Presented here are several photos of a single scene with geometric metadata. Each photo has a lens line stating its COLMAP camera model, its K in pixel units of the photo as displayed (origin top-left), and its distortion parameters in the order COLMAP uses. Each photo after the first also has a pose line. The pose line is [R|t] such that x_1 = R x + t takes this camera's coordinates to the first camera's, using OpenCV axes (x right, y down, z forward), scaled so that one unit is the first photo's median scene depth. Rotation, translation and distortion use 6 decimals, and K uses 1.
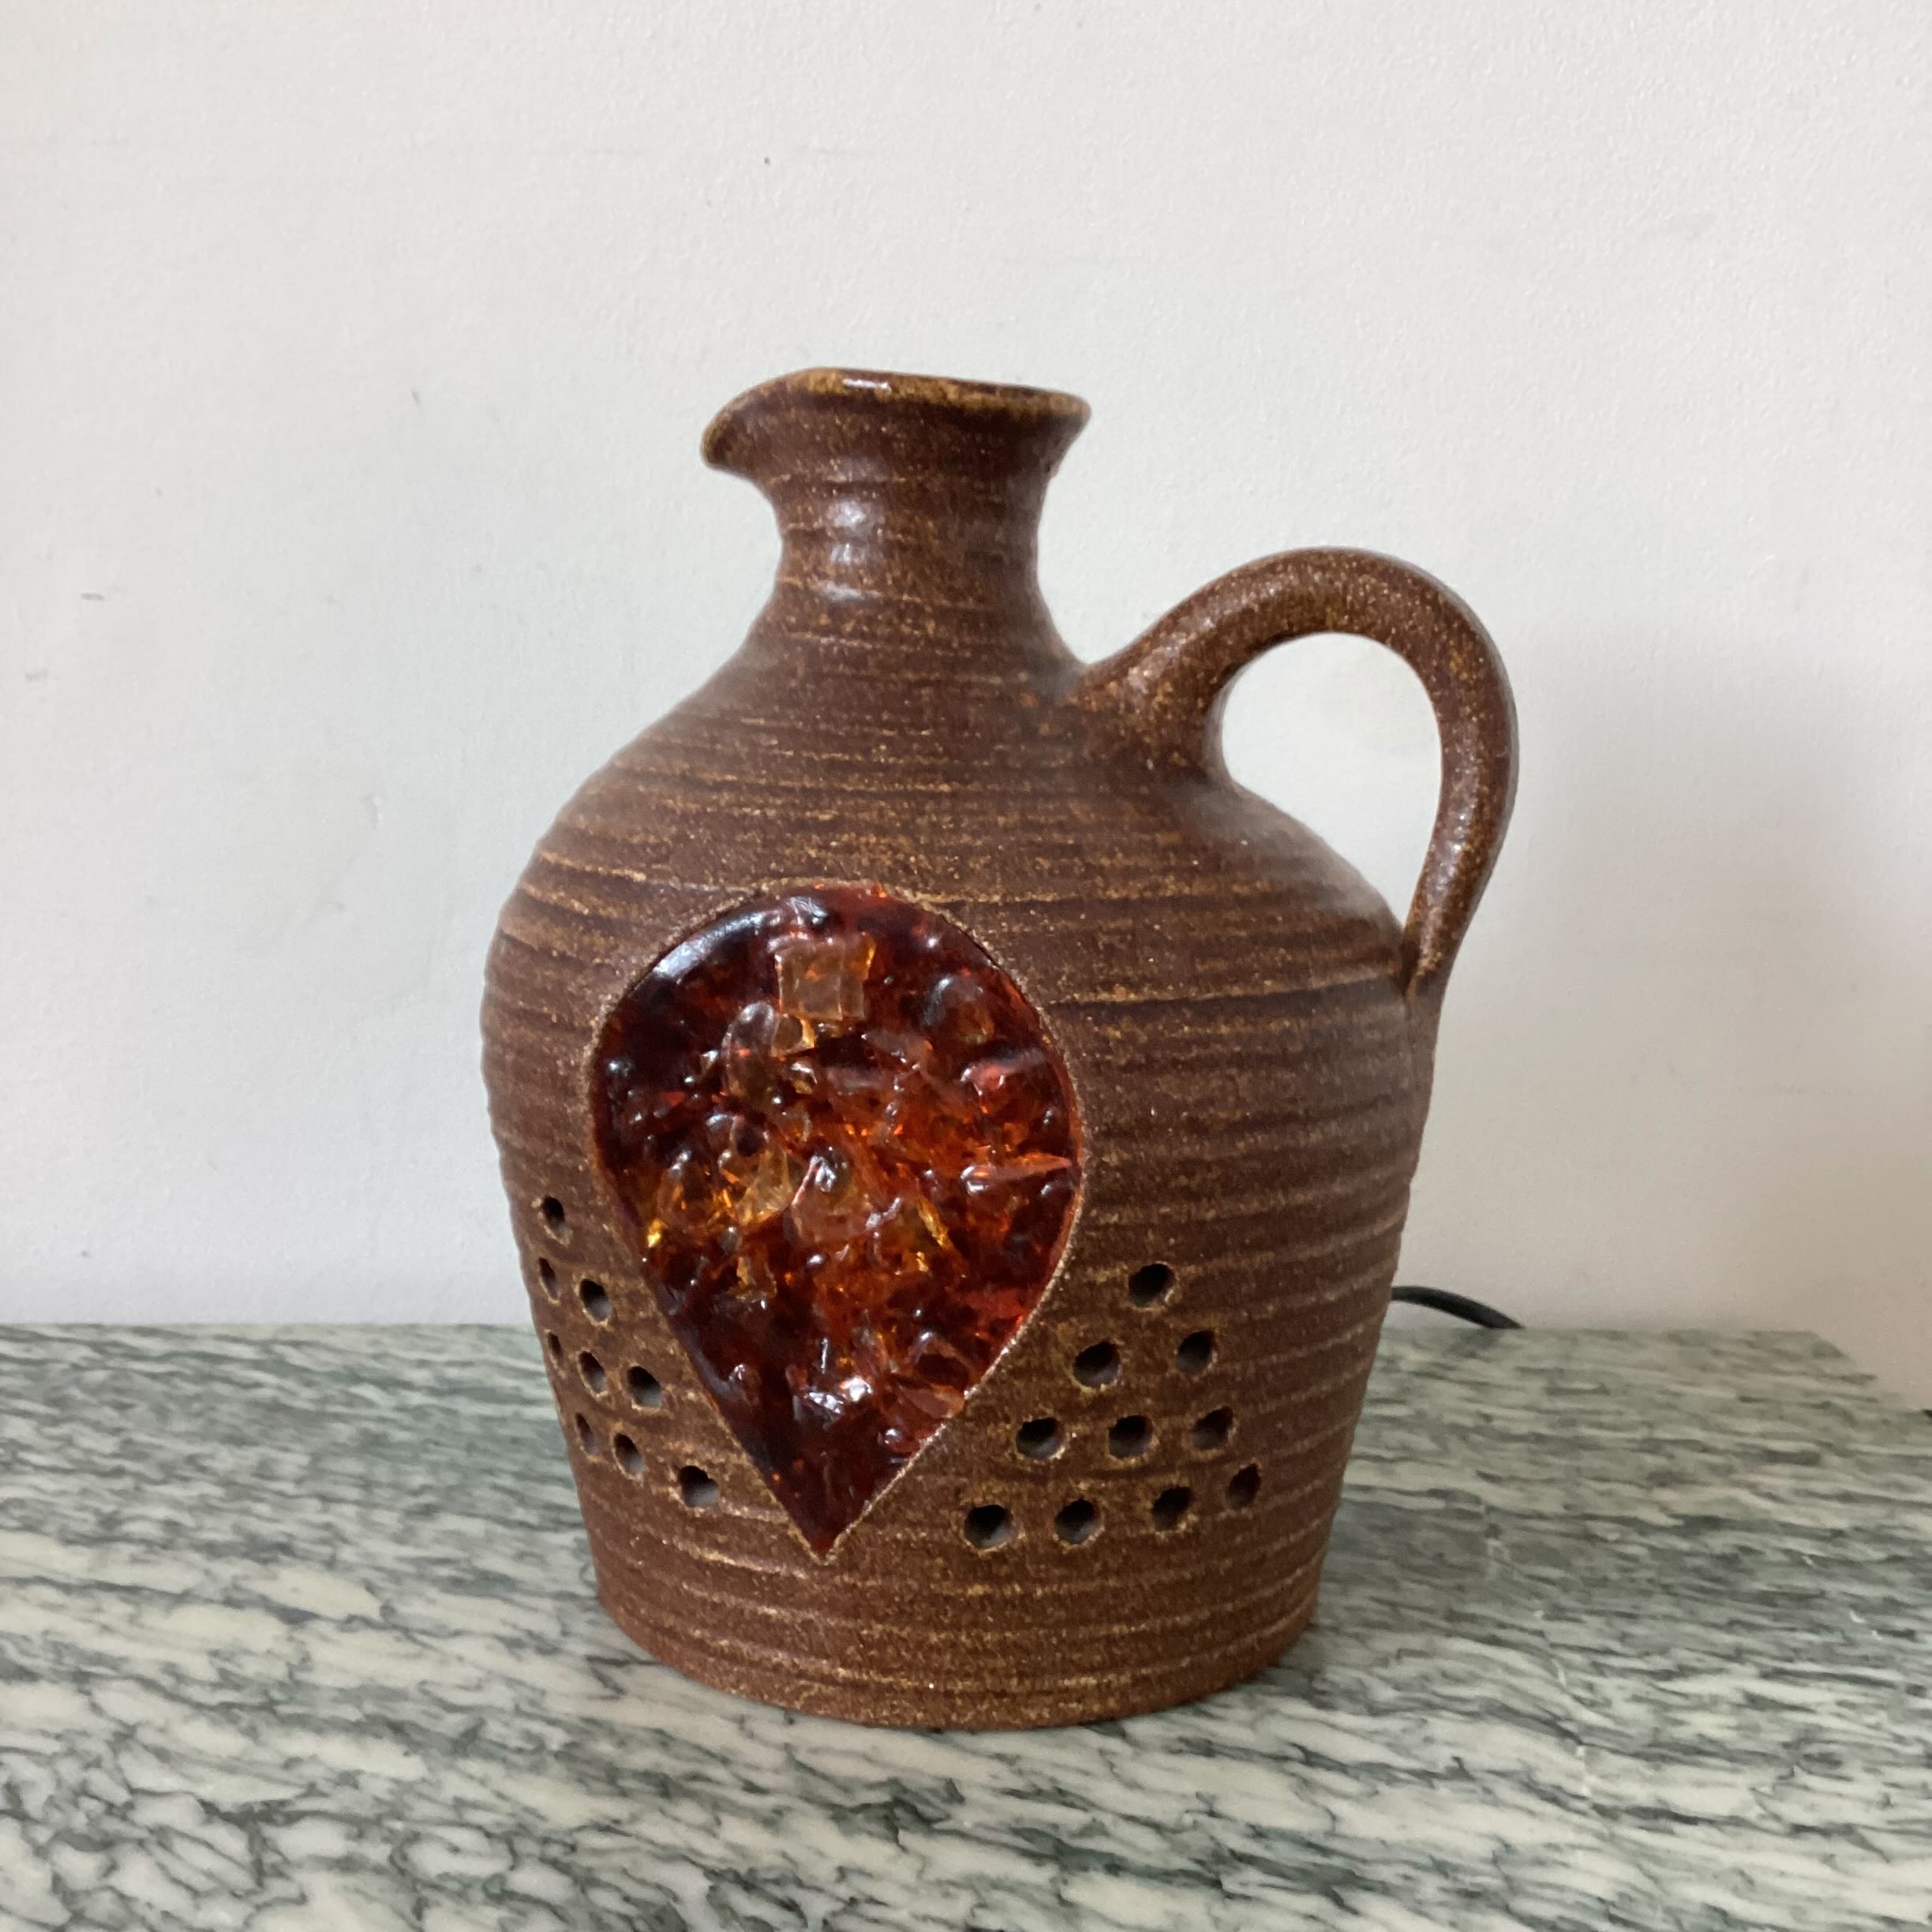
lens RADIAL K [[2372.6, 0, 965.4], [0, 2372.6, 946.4], [0, 0, 1]] dist [0.120596, -0.336504]
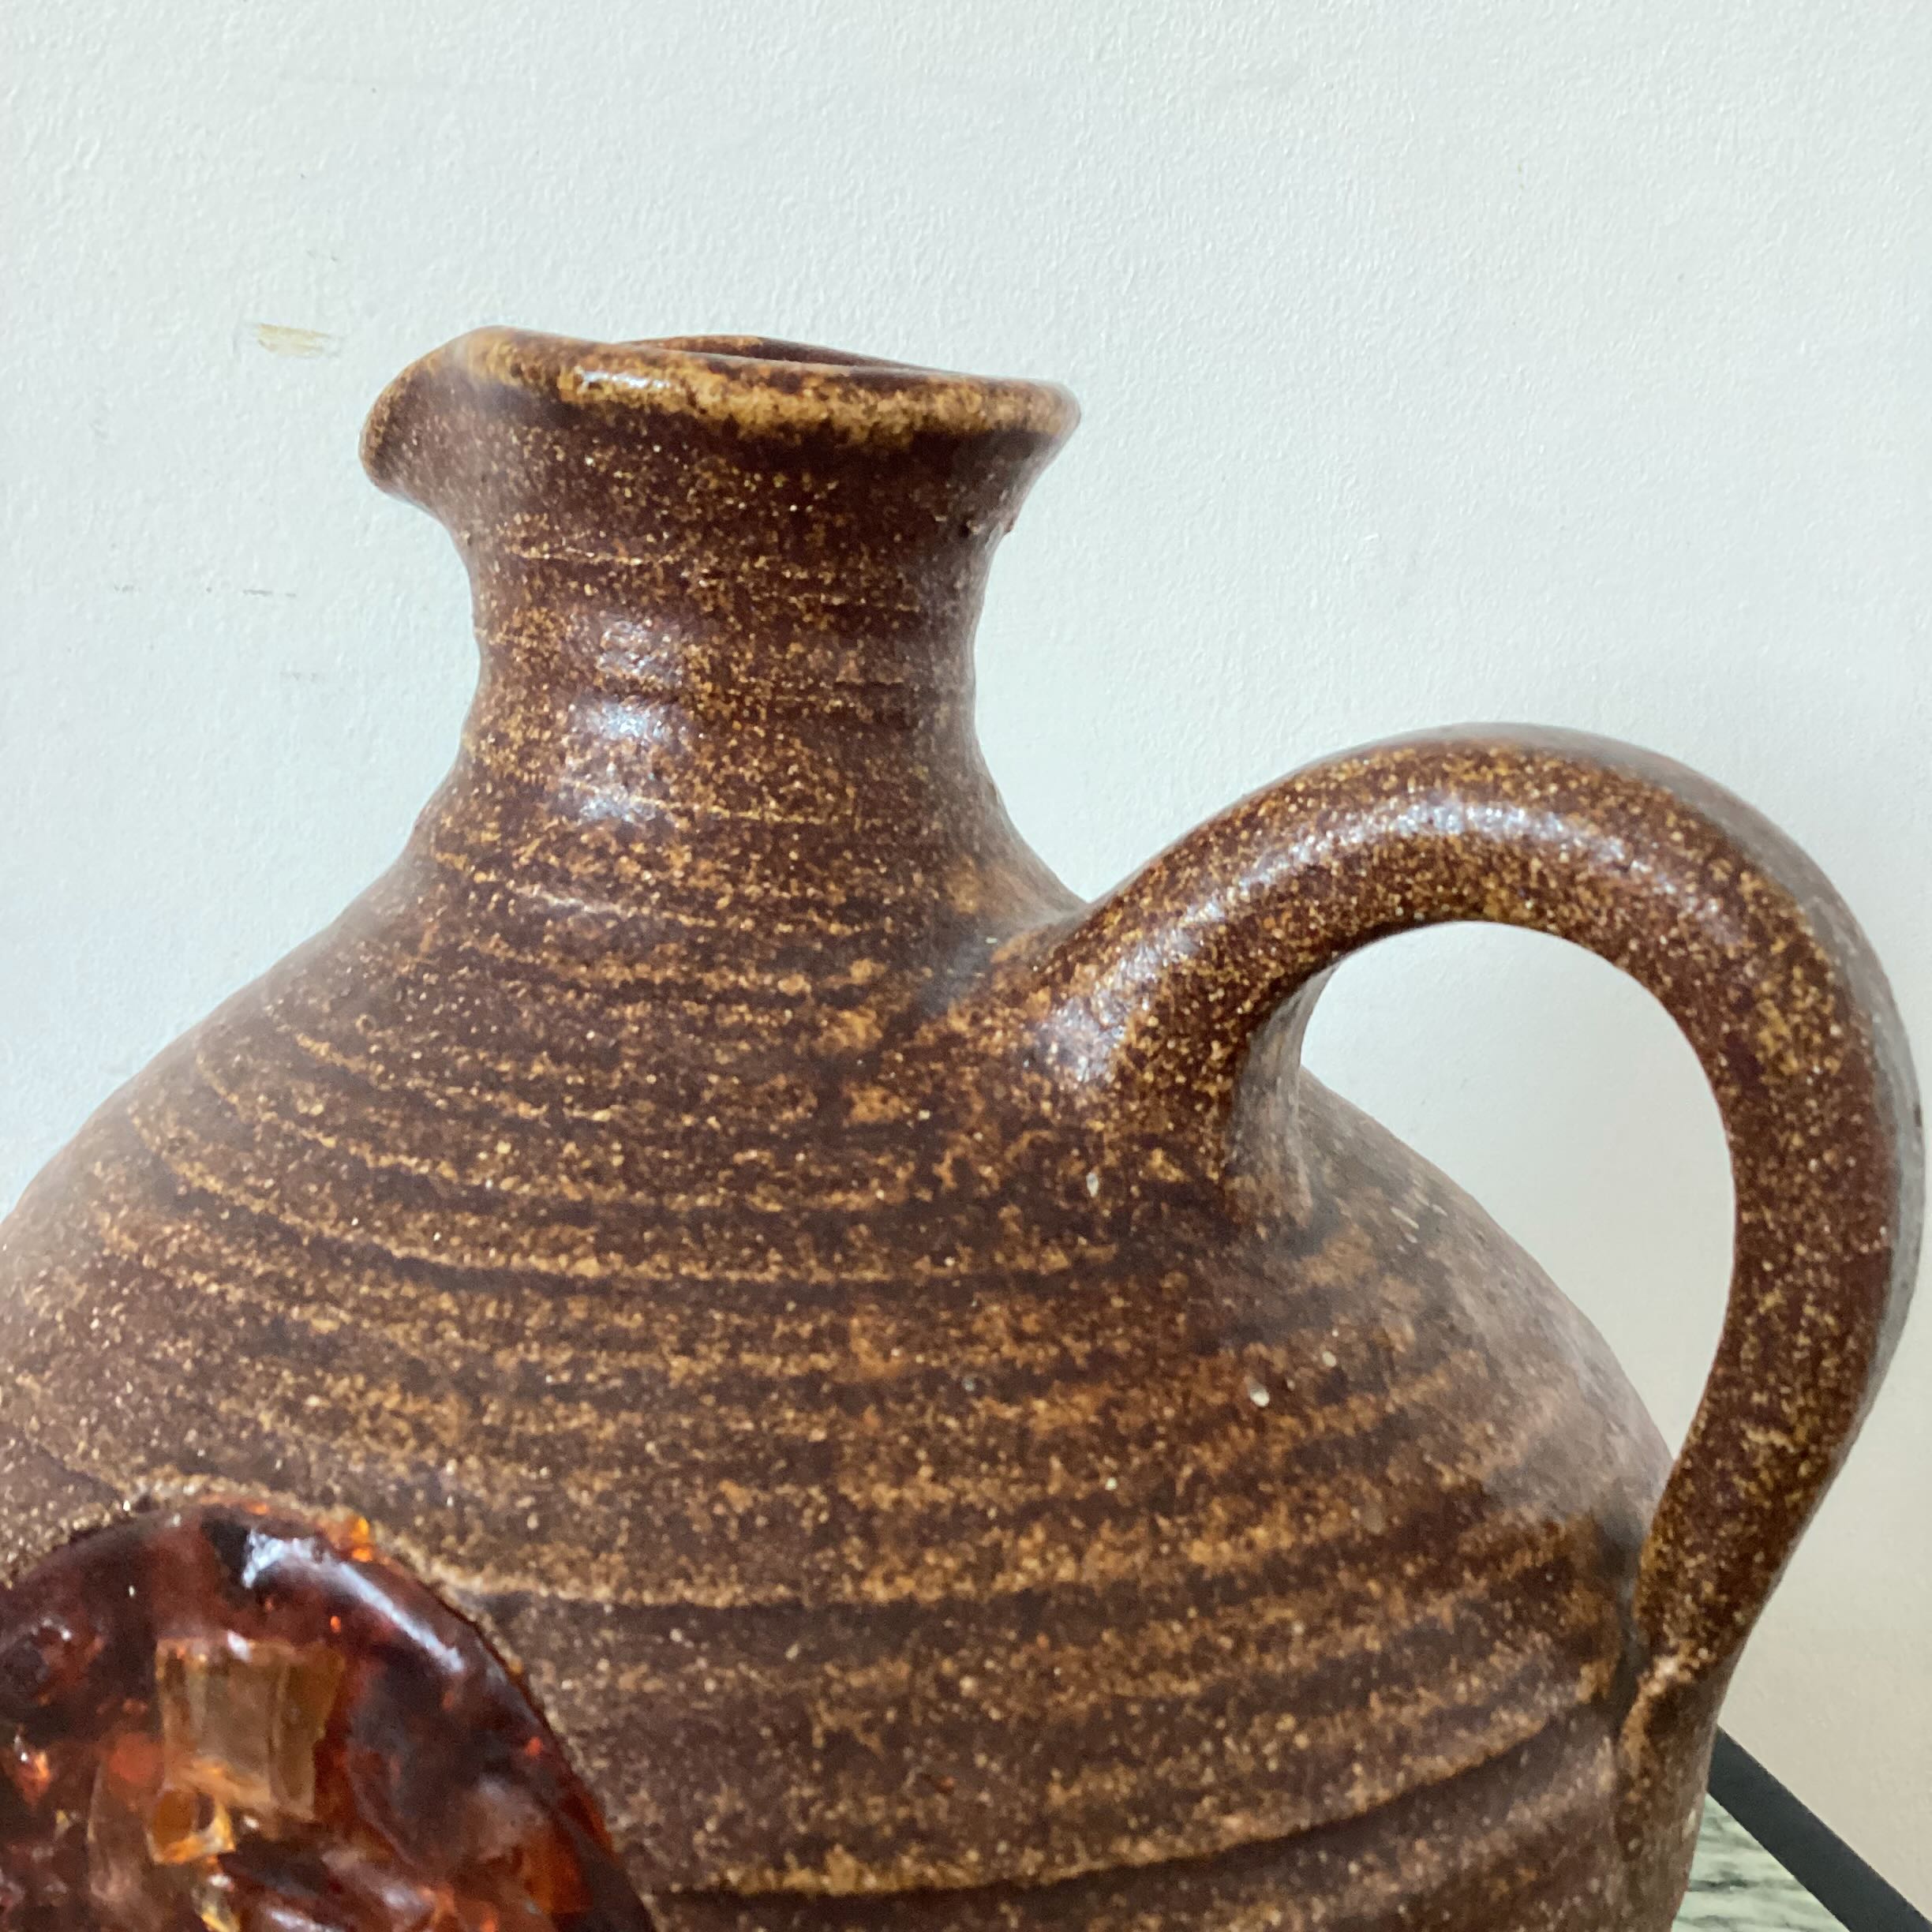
lens RADIAL K [[2402.0, 0, 963.7], [0, 2402.0, 942.3], [0, 0, 1]] dist [0.126970, -0.386954]
pose [[0.978165, 0.053941, -0.200709, 0.151486], [-0.040160, 0.996587, 0.072116, -0.163822], [0.203914, -0.062481, 0.976993, 0.545892]]
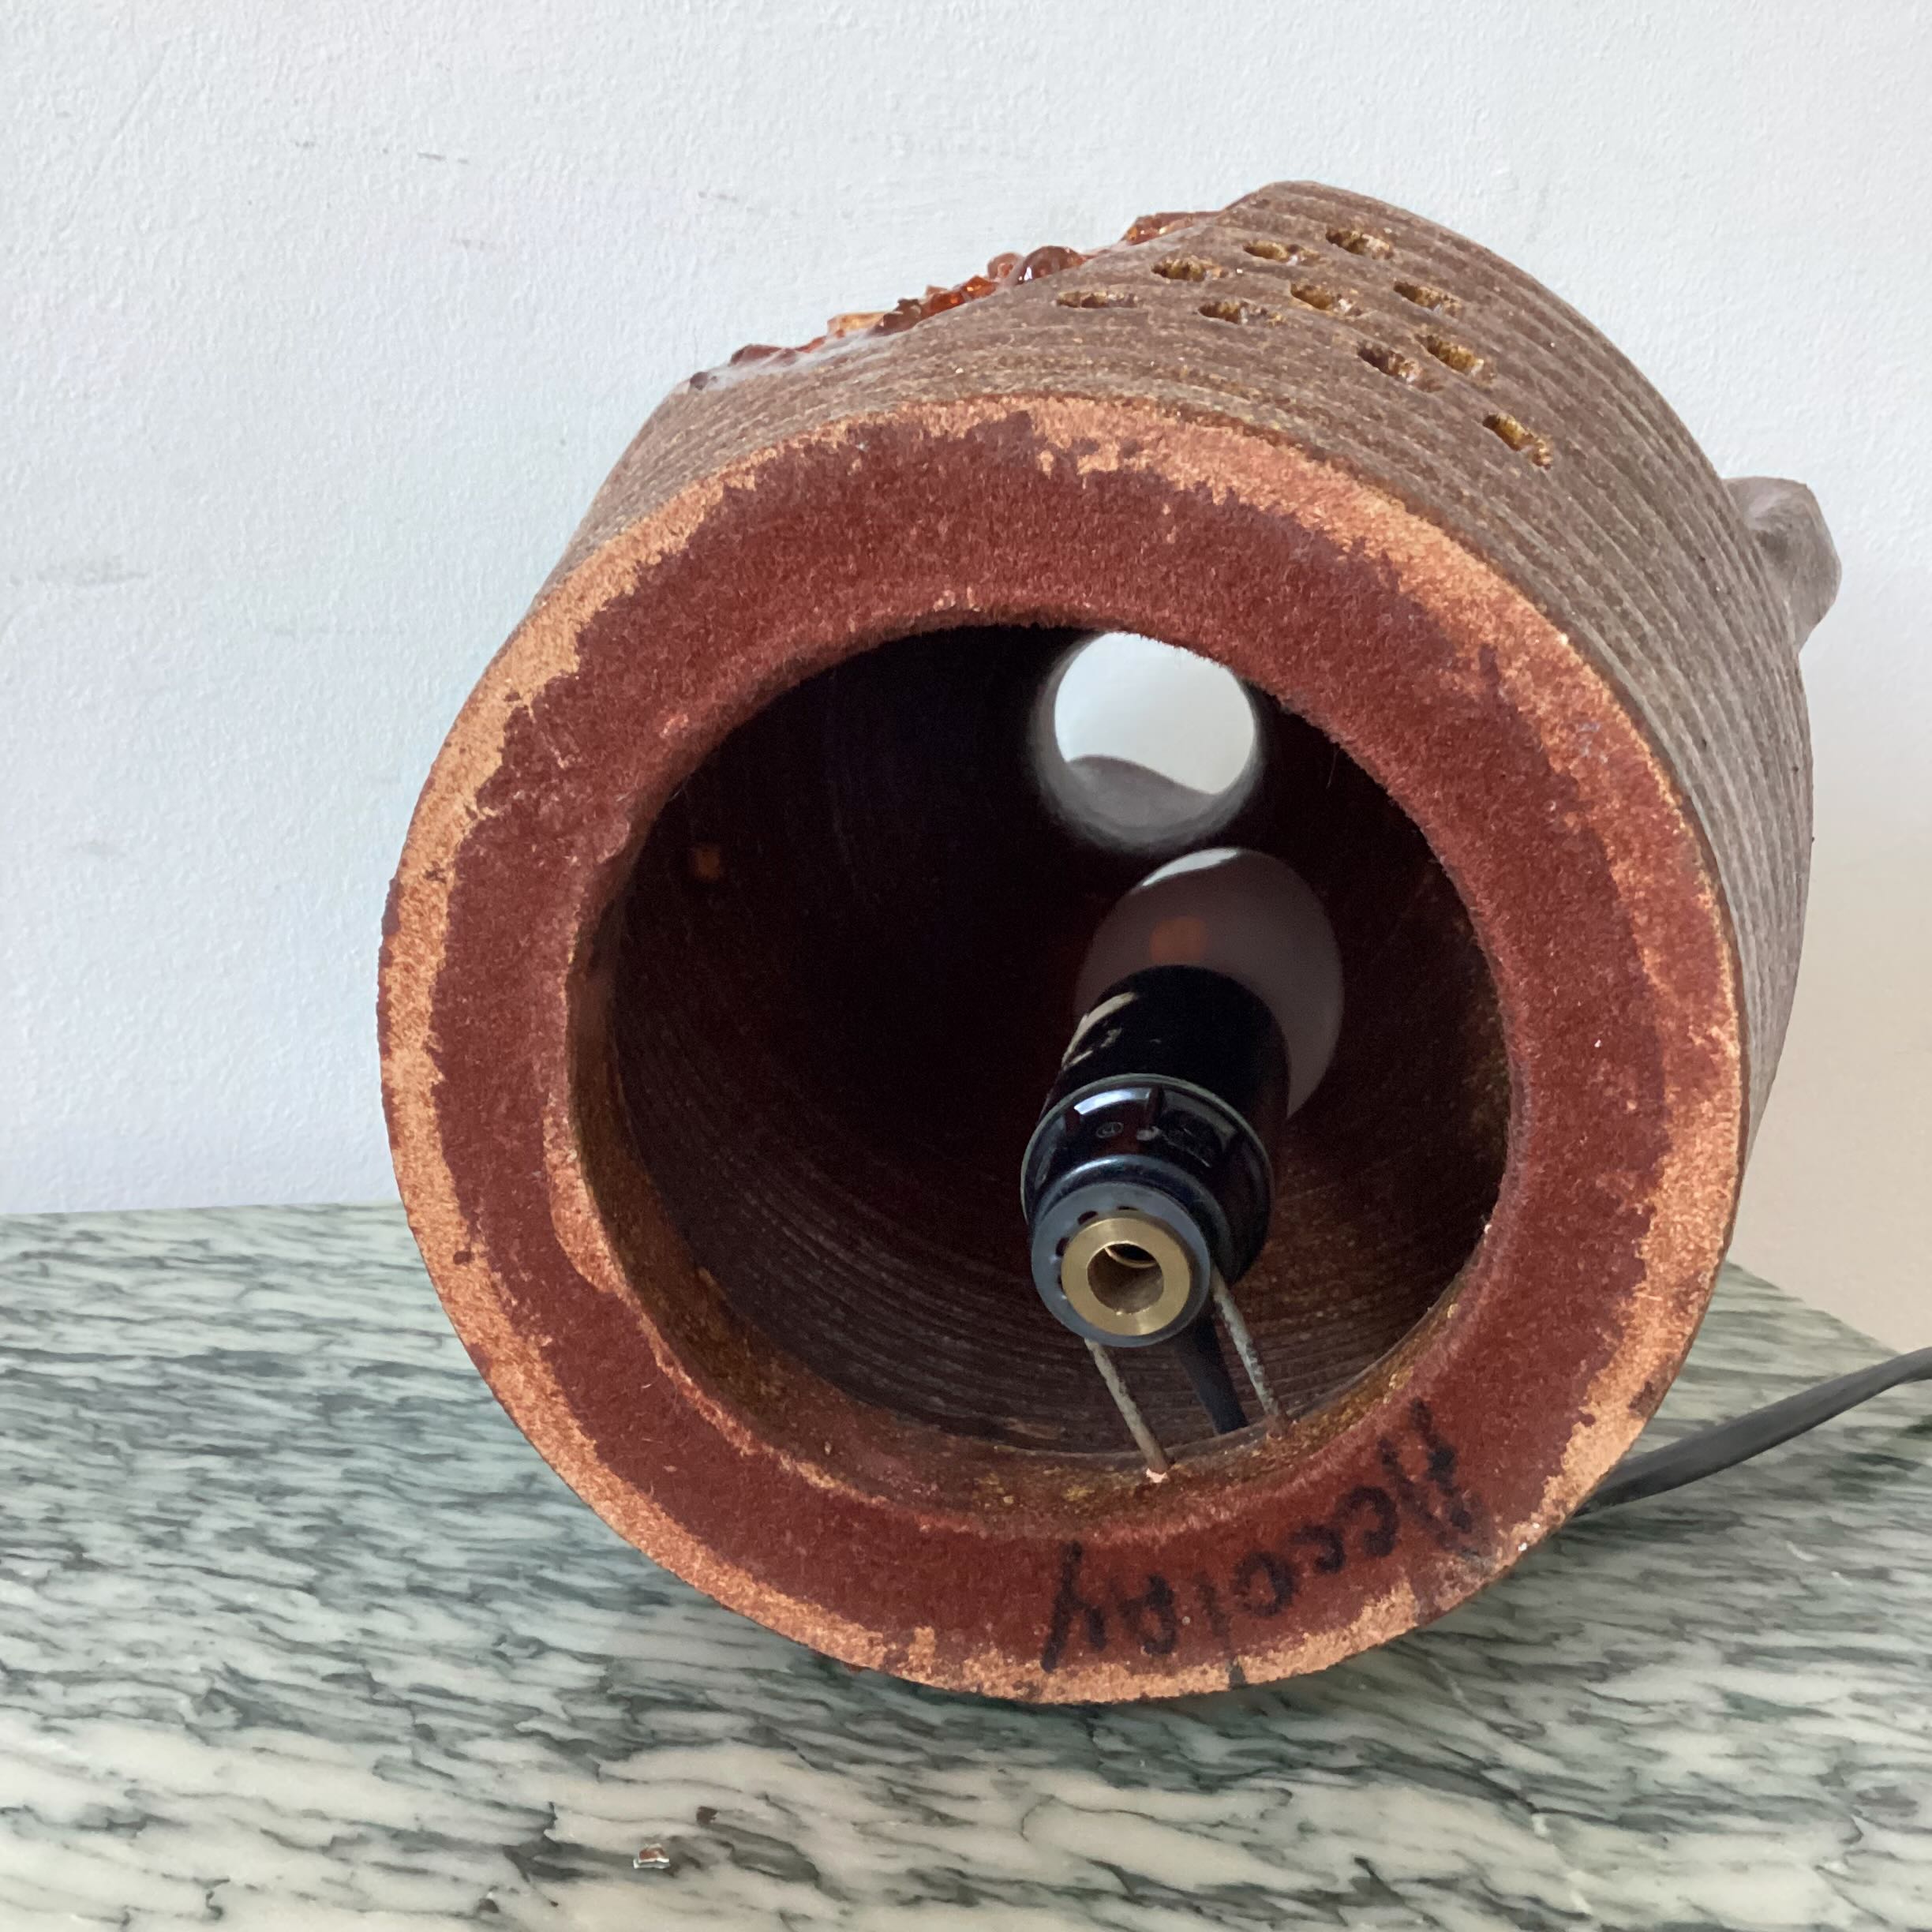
lens RADIAL K [[2372.6, 0, 965.4], [0, 2372.6, 946.4], [0, 0, 1]] dist [0.120596, -0.336504]
pose [[0.971218, -0.015481, 0.237691, -0.033223], [0.002259, 0.998439, 0.055800, 0.071065], [-0.238183, -0.053657, 0.969737, 0.436581]]
